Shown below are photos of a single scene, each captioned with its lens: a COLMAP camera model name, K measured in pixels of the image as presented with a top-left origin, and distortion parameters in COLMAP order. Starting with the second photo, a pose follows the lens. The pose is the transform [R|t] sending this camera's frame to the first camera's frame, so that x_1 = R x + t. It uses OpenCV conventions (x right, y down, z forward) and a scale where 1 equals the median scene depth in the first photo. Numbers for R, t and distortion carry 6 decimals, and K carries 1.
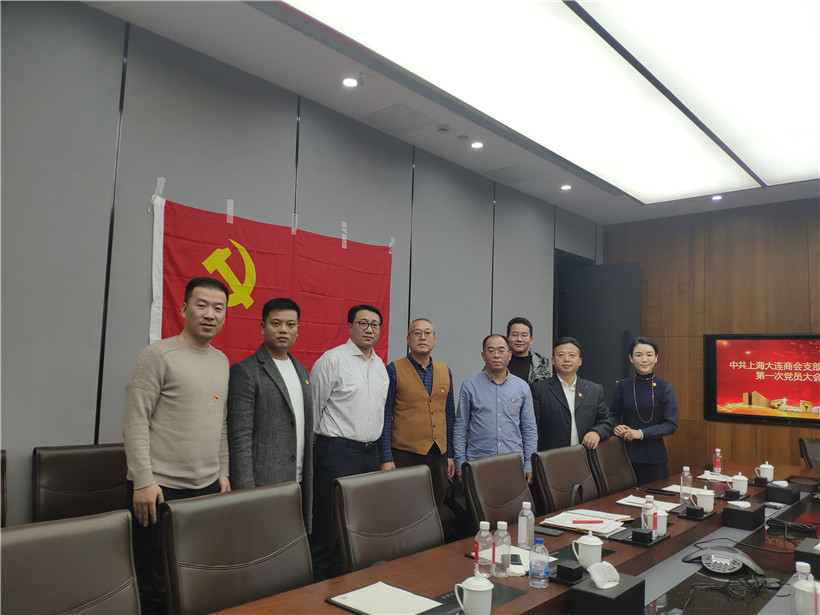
lens RADIAL K [[617.8, 0, 422.1], [0, 617.8, 317.8], [0, 0, 1]] dist [0.056385, -0.088280]
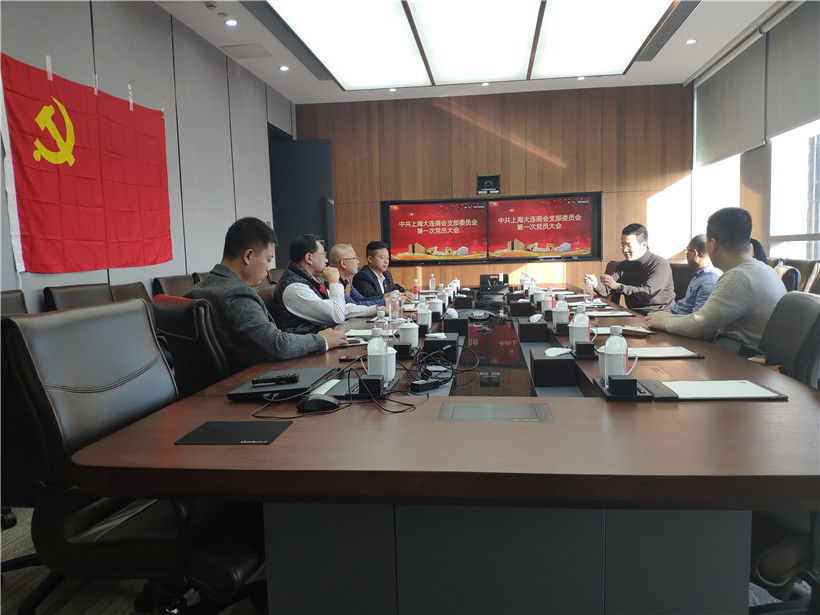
lens RADIAL K [[617.8, 0, 417.2], [0, 617.8, 313.9], [0, 0, 1]] dist [0.056385, -0.088280]
pose [[0.826208, -0.102450, 0.553971, -0.318108], [-0.002689, 0.982597, 0.185730, 0.025877], [-0.563358, -0.154941, 0.811554, -0.176135]]
